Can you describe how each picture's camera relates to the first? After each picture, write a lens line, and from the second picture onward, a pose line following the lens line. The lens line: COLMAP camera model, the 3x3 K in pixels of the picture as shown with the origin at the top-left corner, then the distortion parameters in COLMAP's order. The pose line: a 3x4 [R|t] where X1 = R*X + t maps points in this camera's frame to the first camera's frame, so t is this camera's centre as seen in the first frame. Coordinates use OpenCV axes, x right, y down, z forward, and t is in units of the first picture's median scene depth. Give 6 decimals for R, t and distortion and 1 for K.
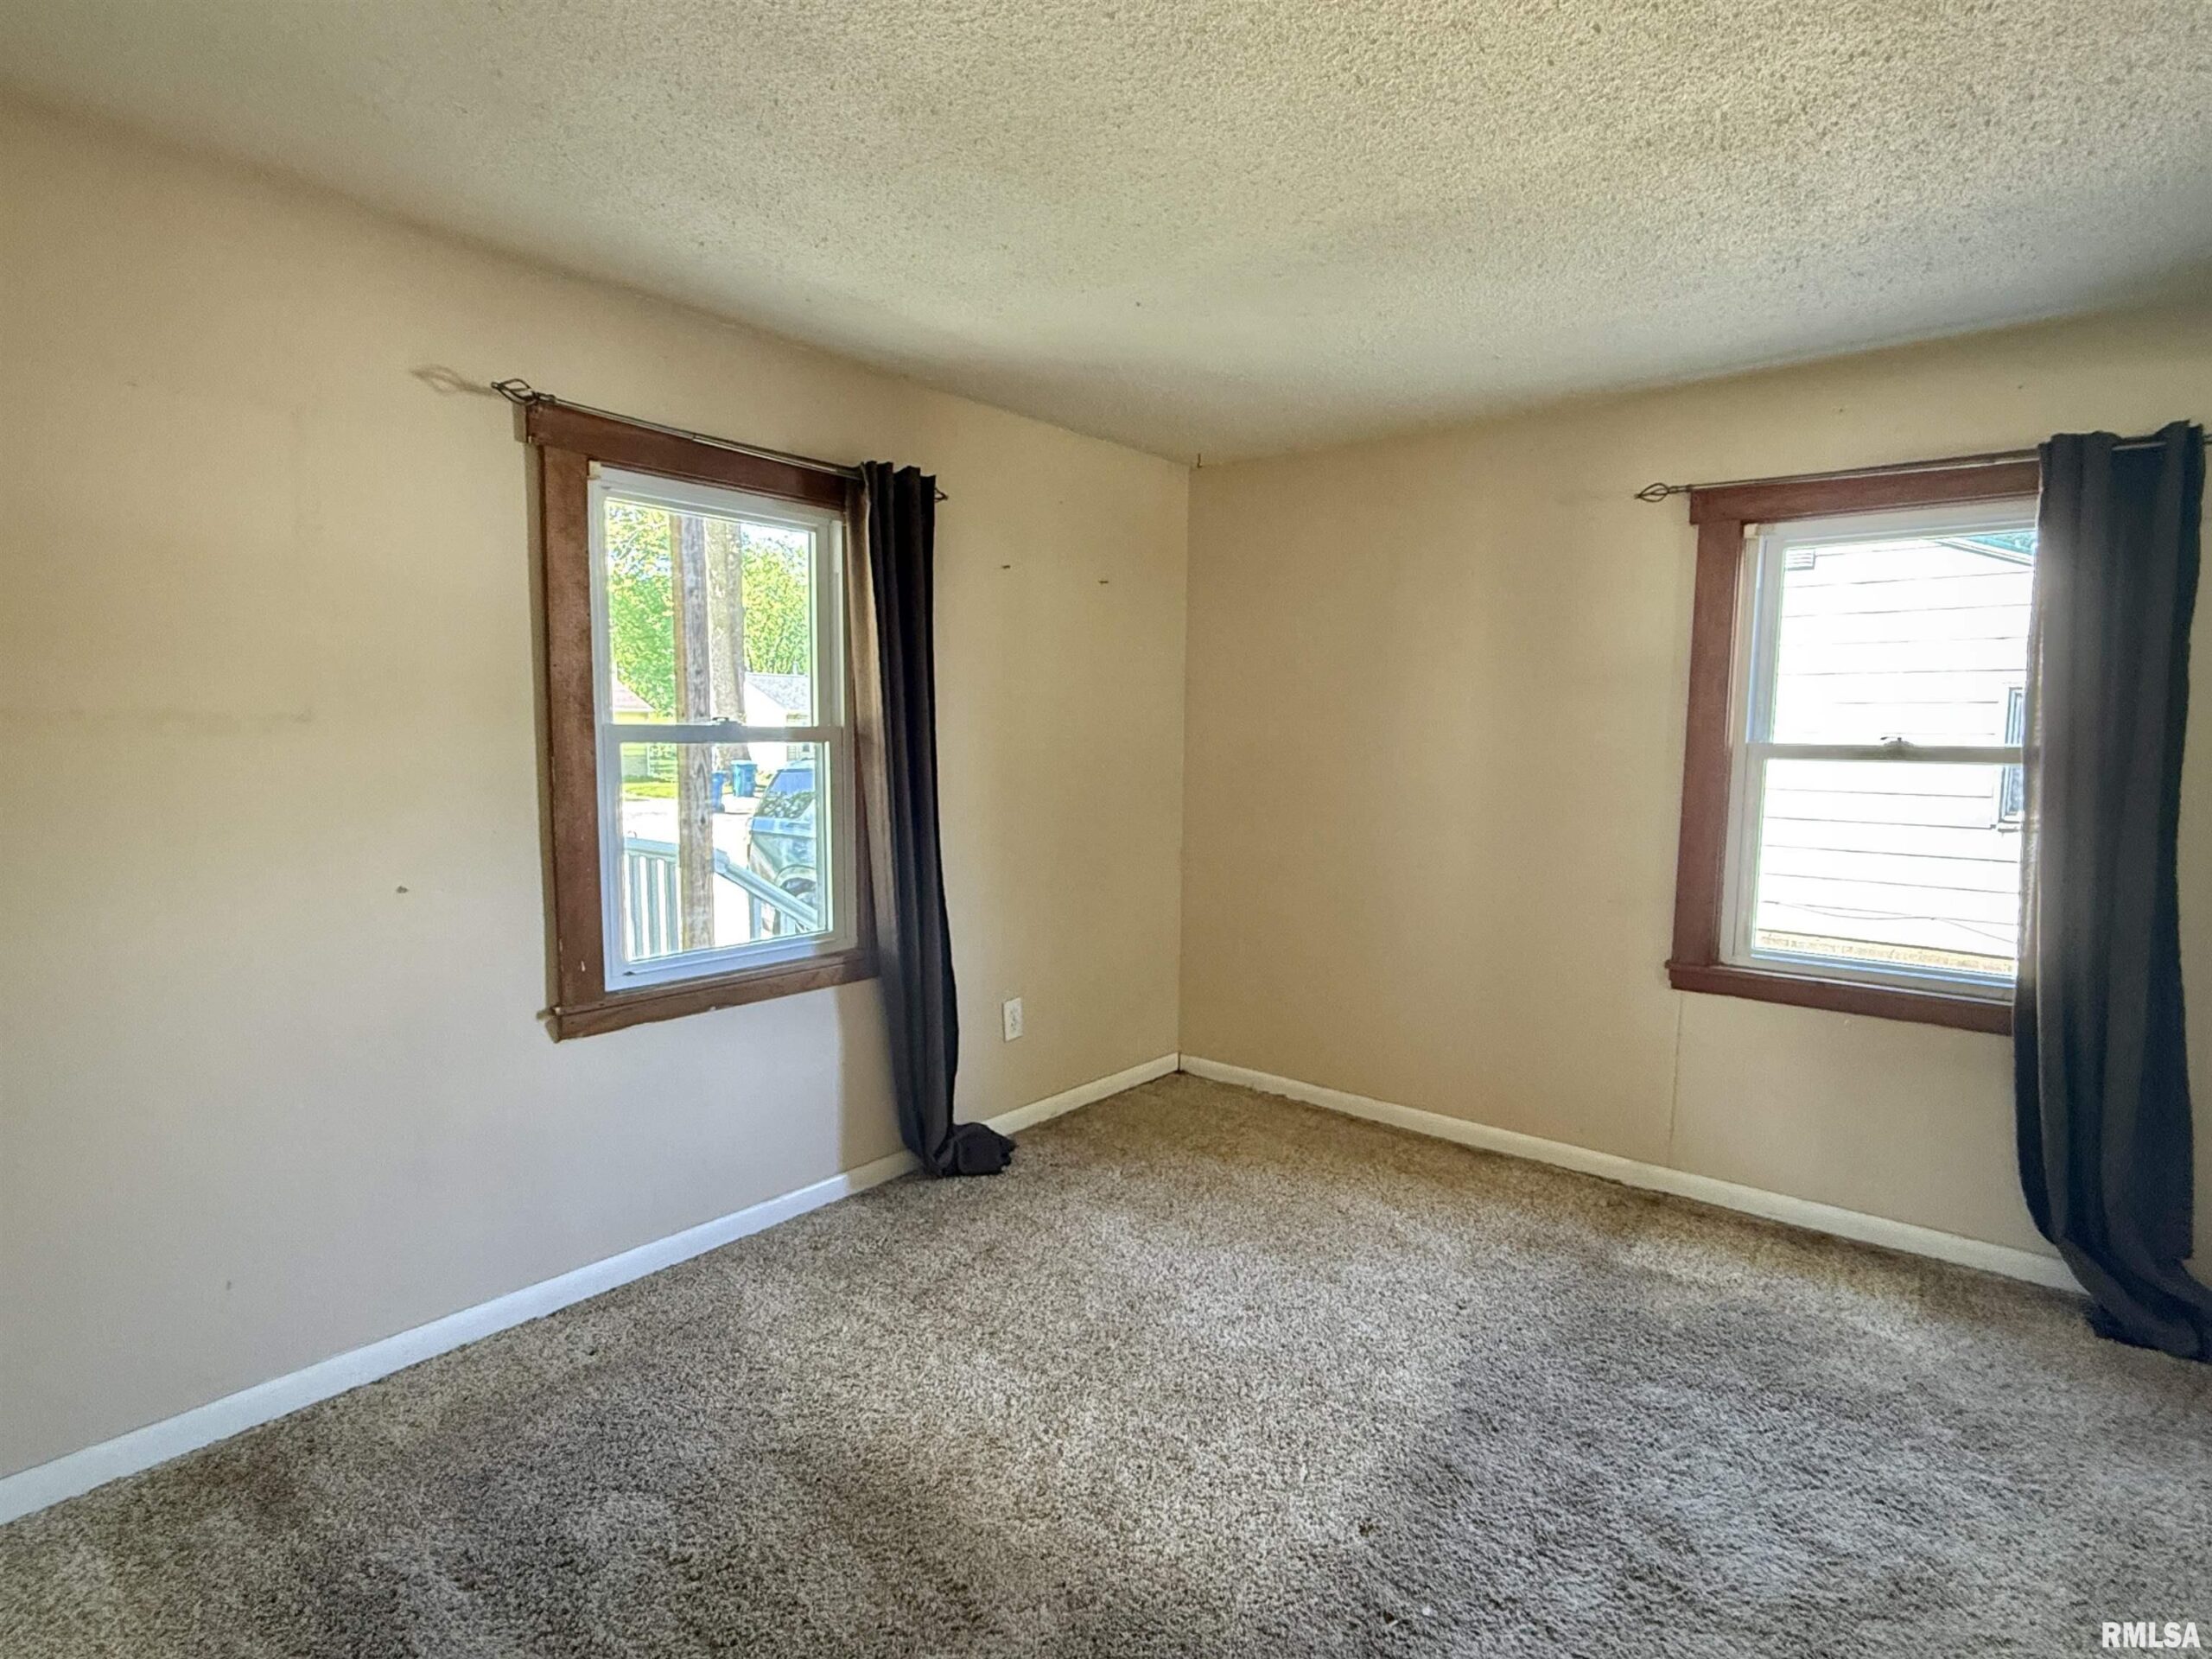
lens RADIAL K [[1112.3, 0, 1100.9], [0, 1112.3, 823.3], [0, 0, 1]] dist [0.001947, 0.000220]
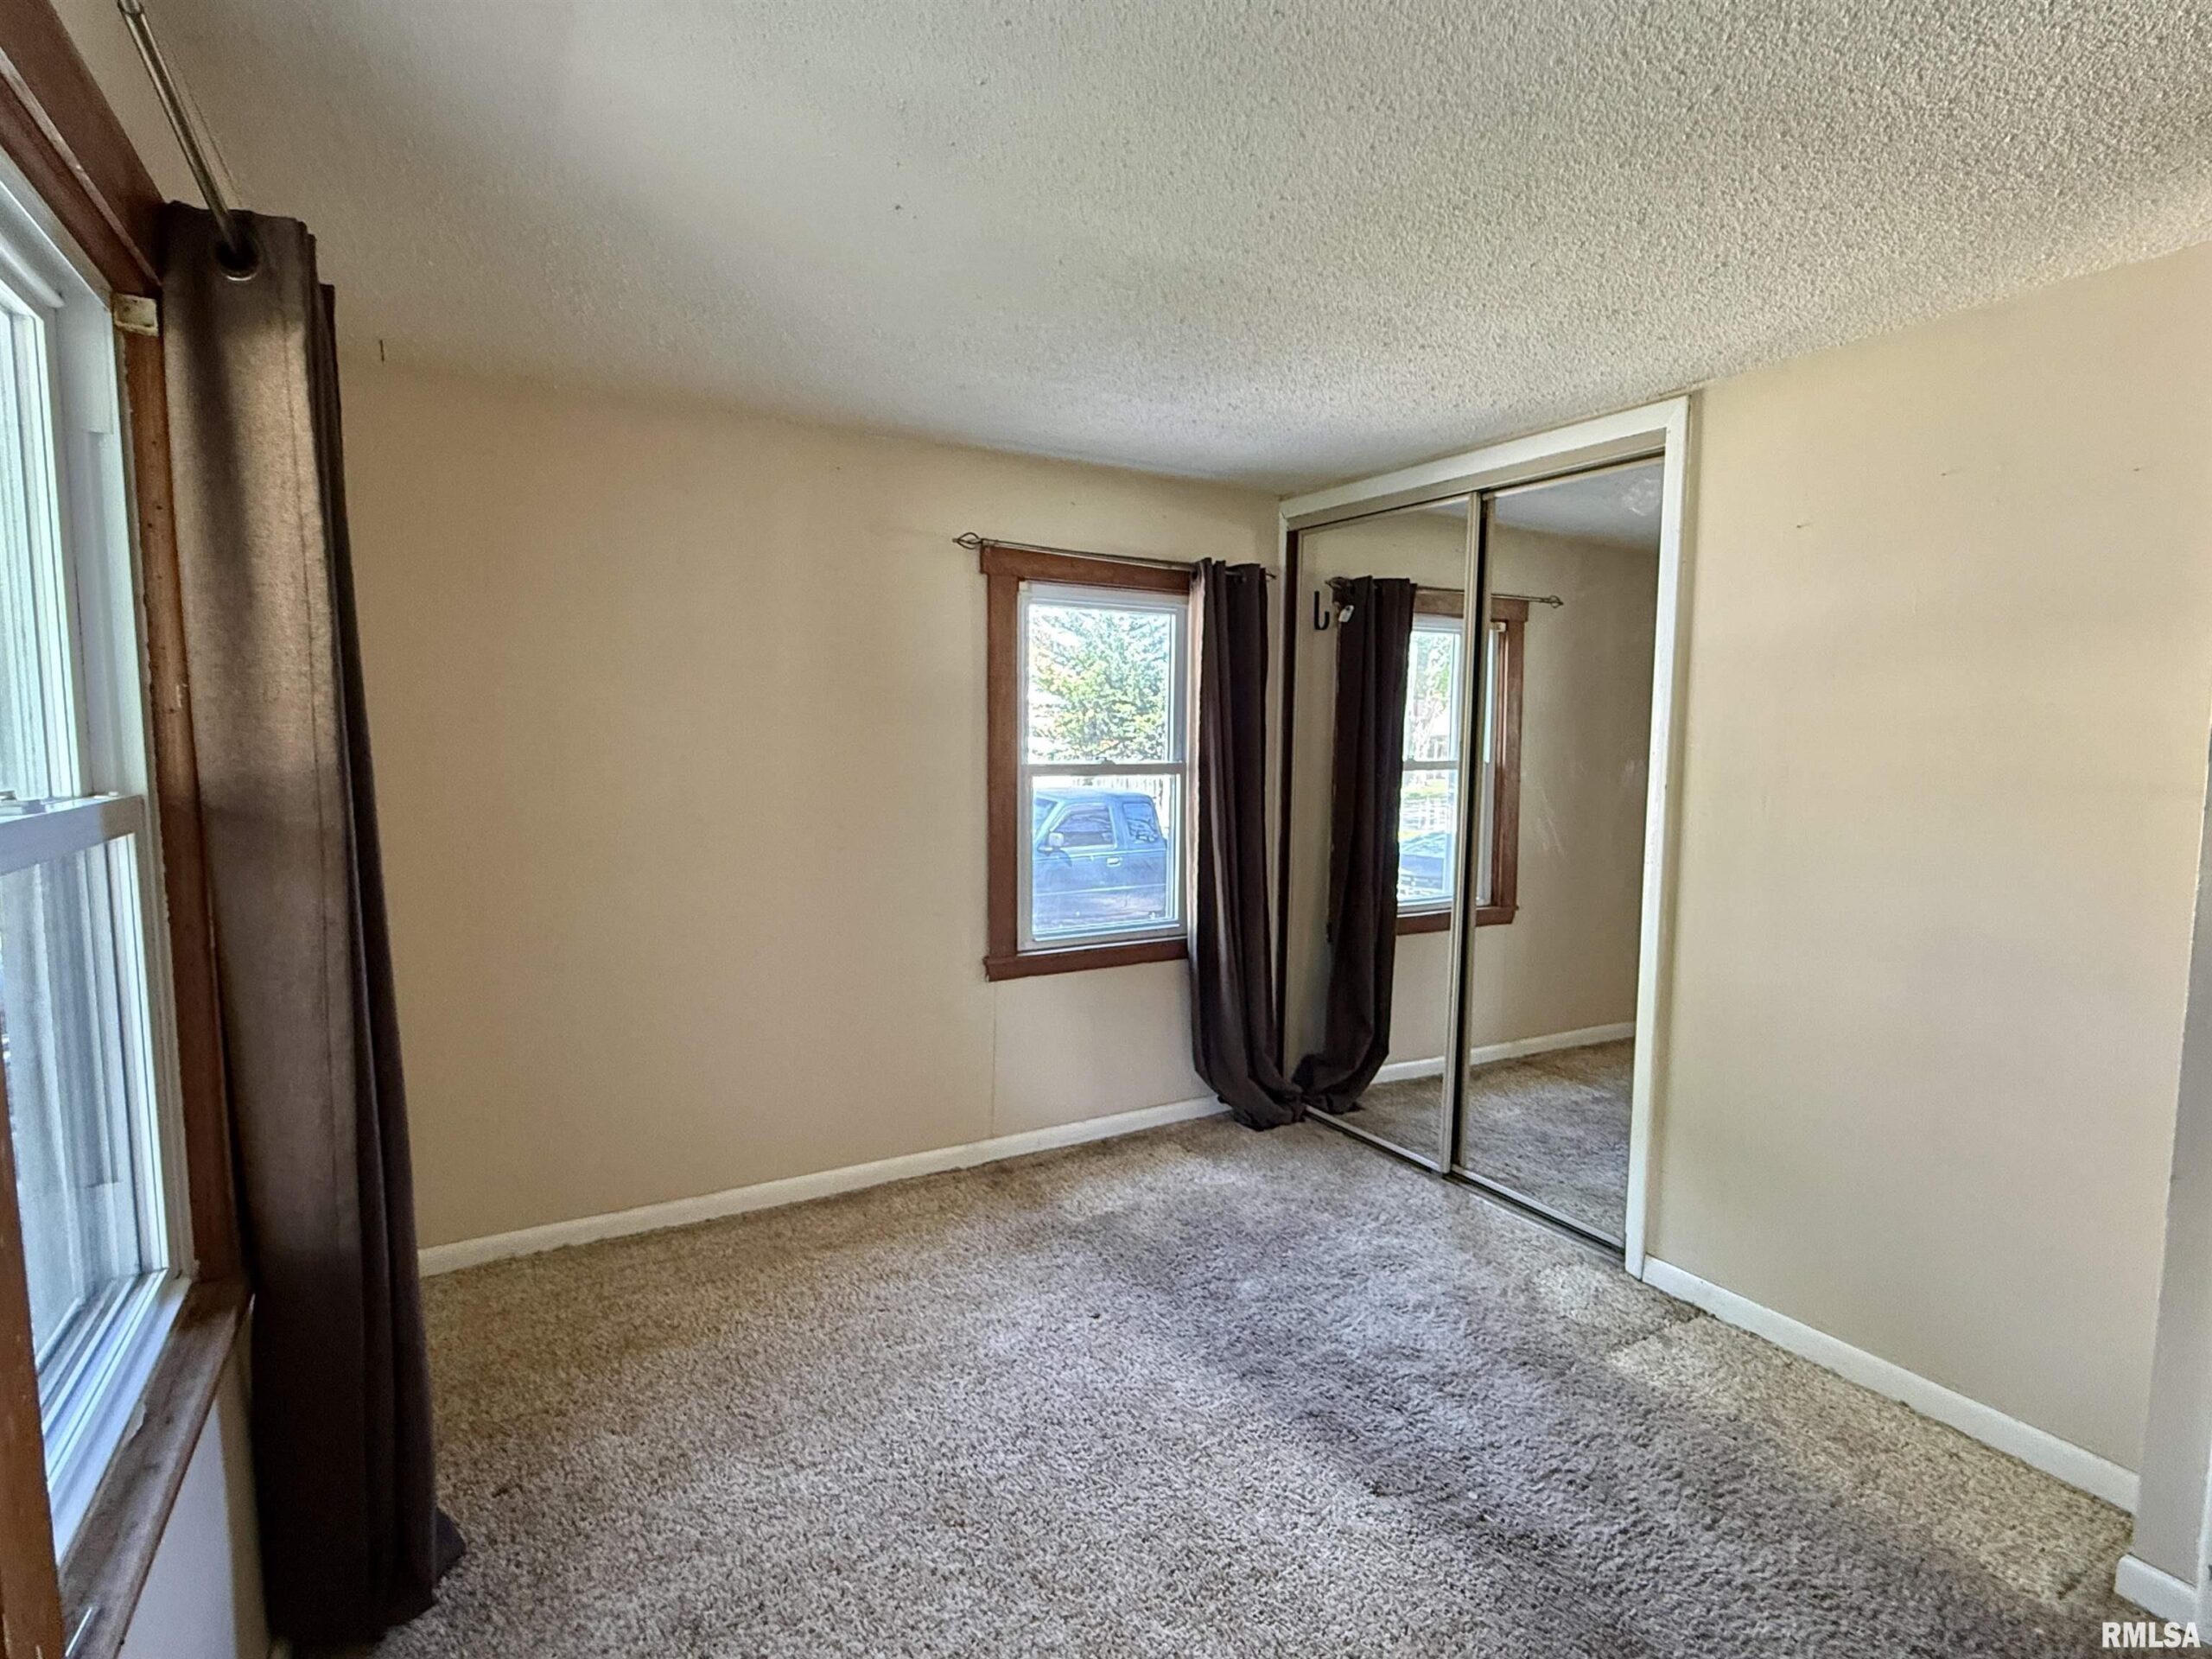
lens RADIAL K [[1112.3, 0, 1103.4], [0, 1112.3, 833.7], [0, 0, 1]] dist [0.001947, 0.000220]
pose [[0.343092, -0.092350, 0.934751, -0.531652], [0.075243, 0.994659, 0.070651, -0.079621], [-0.936283, 0.046093, 0.348208, 0.525772]]
